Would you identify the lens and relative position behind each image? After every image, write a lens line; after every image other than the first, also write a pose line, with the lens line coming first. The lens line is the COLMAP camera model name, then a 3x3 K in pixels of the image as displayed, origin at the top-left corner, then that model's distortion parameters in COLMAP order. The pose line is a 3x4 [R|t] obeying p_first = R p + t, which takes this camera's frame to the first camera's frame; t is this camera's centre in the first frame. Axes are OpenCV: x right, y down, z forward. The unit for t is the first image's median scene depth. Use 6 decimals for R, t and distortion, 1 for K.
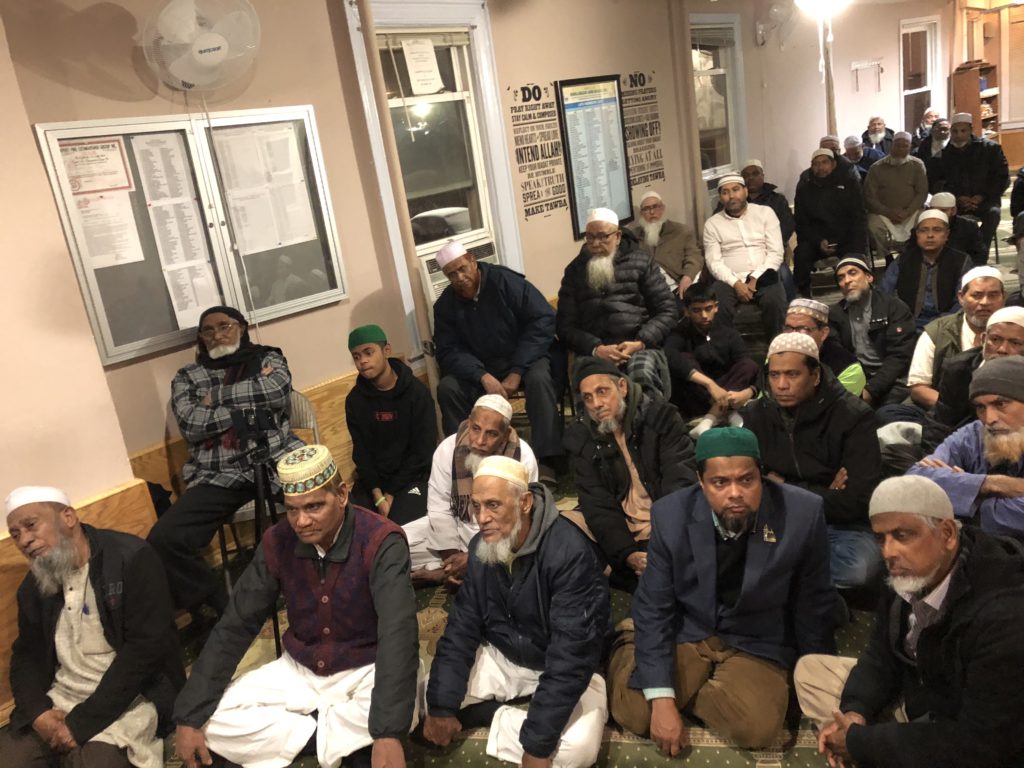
lens RADIAL K [[833.8, 0, 512.0], [0, 833.8, 384.0], [0, 0, 1]] dist [0.035251, -0.081467]
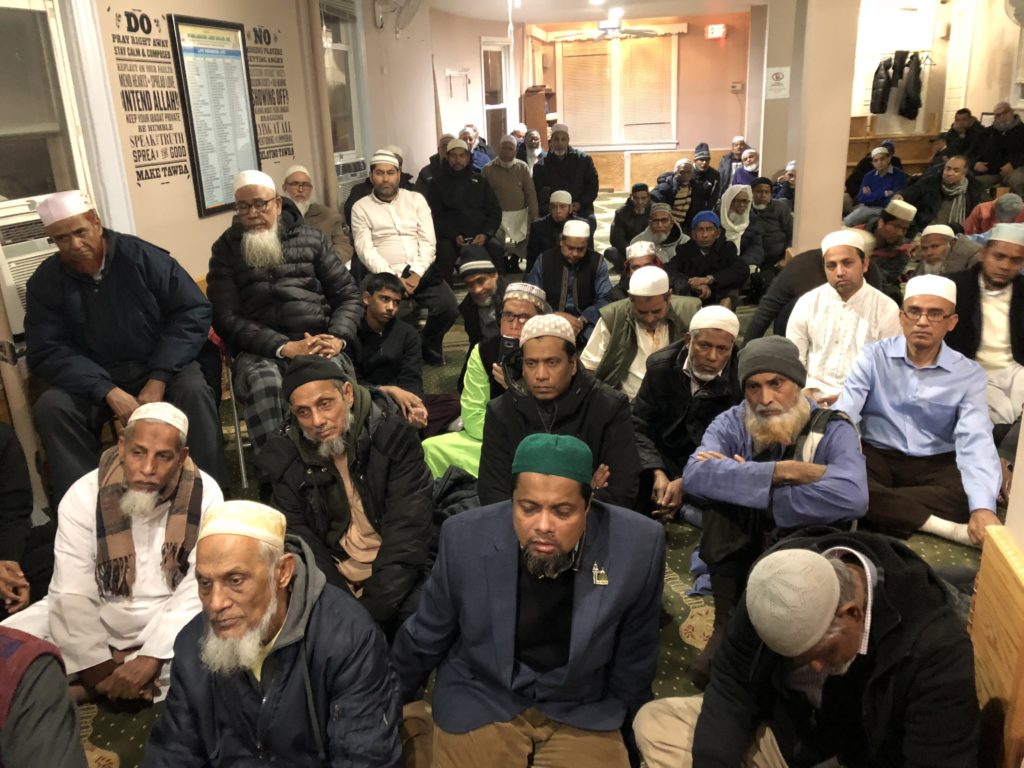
lens RADIAL K [[818.3, 0, 515.4], [0, 818.3, 377.2], [0, 0, 1]] dist [0.016175, -0.002632]
pose [[0.867832, -0.043584, 0.494942, -0.064784], [0.051739, 0.998657, -0.002779, 0.002208], [-0.494156, 0.028019, 0.868921, 0.166704]]
